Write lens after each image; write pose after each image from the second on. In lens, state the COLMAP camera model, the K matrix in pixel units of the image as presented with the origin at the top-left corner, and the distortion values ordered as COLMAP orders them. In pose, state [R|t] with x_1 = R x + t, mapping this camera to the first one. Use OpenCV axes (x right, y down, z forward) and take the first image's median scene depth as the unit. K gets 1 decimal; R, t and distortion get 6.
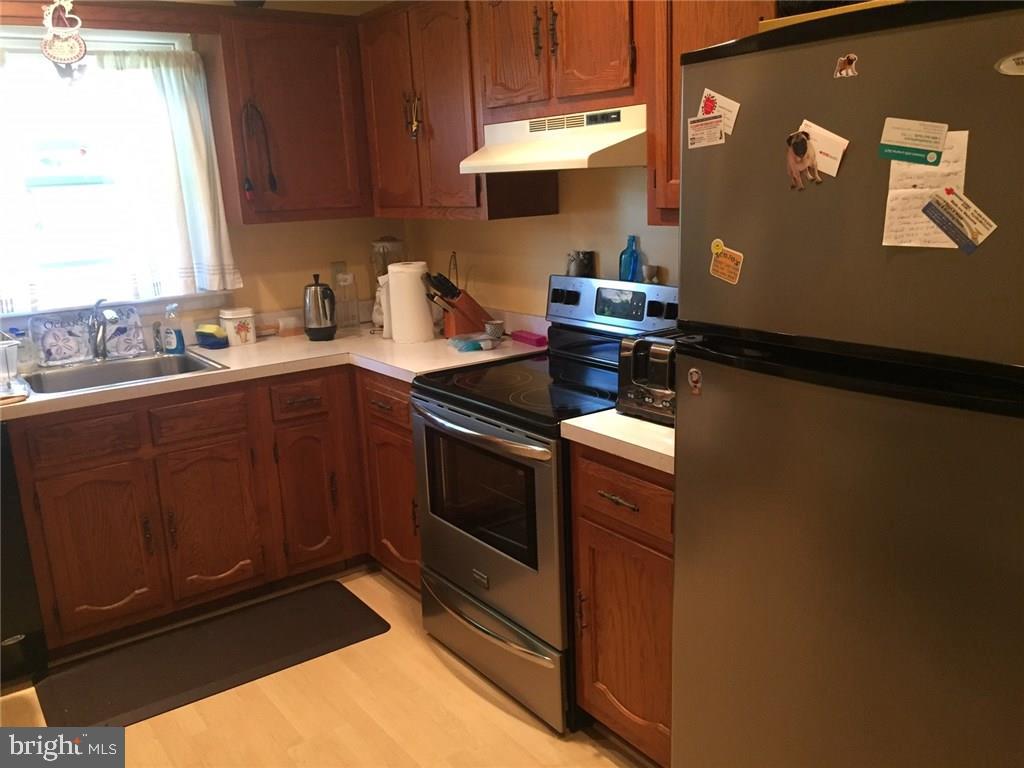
lens RADIAL K [[874.2, 0, 515.9], [0, 874.2, 381.2], [0, 0, 1]] dist [0.074652, -0.111793]
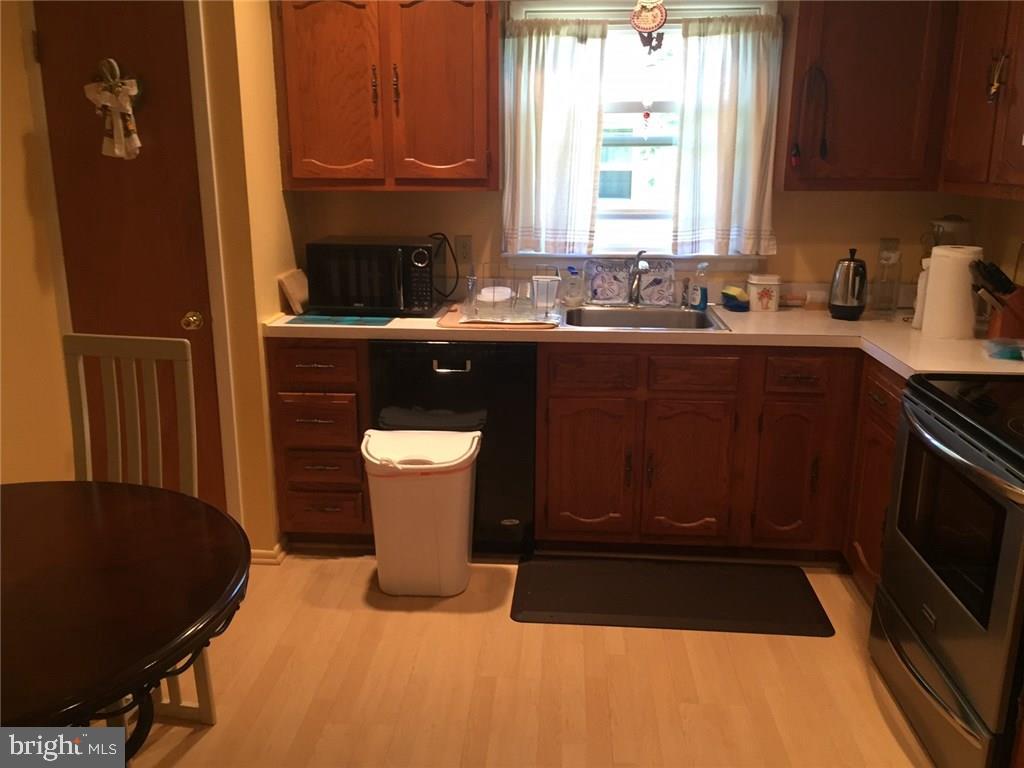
lens RADIAL K [[874.2, 0, 515.9], [0, 874.2, 381.2], [0, 0, 1]] dist [0.074652, -0.111793]
pose [[0.766232, 0.202175, -0.609929, 0.107960], [-0.180320, 0.978725, 0.097891, -0.011810], [0.616744, 0.034975, 0.786386, 0.046843]]
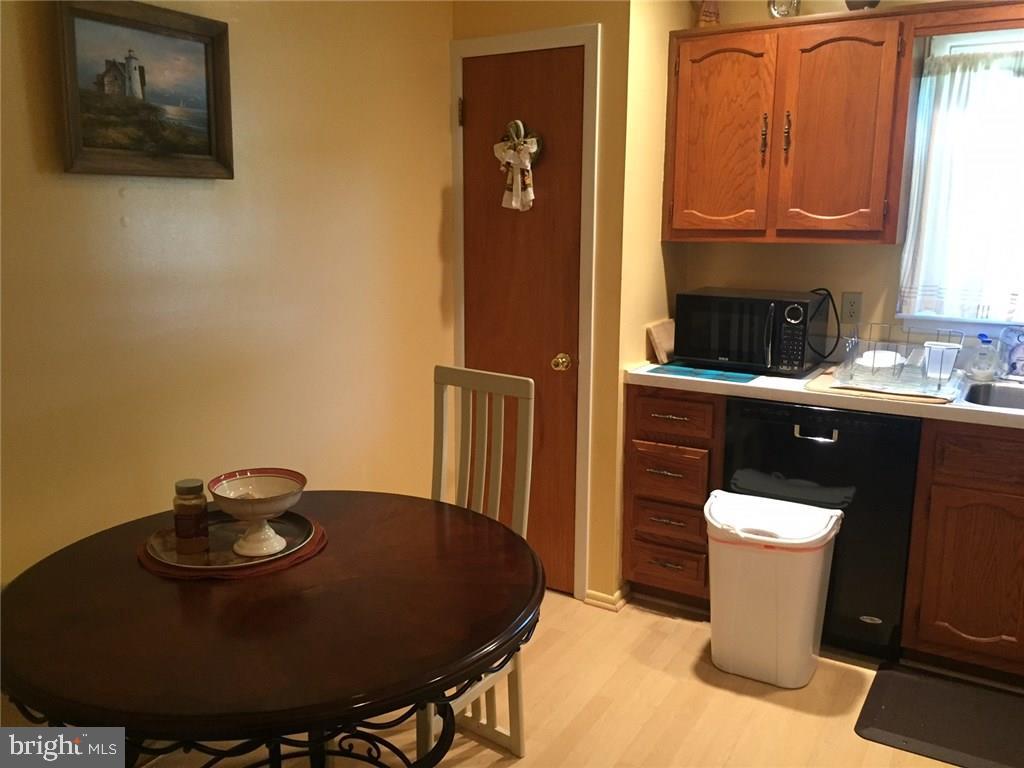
lens RADIAL K [[874.2, 0, 515.9], [0, 874.2, 381.2], [0, 0, 1]] dist [0.074652, -0.111793]
pose [[0.393242, 0.221690, -0.892309, 0.118857], [-0.231174, 0.963160, 0.137414, -0.023347], [0.889899, 0.152241, 0.430003, 0.107306]]
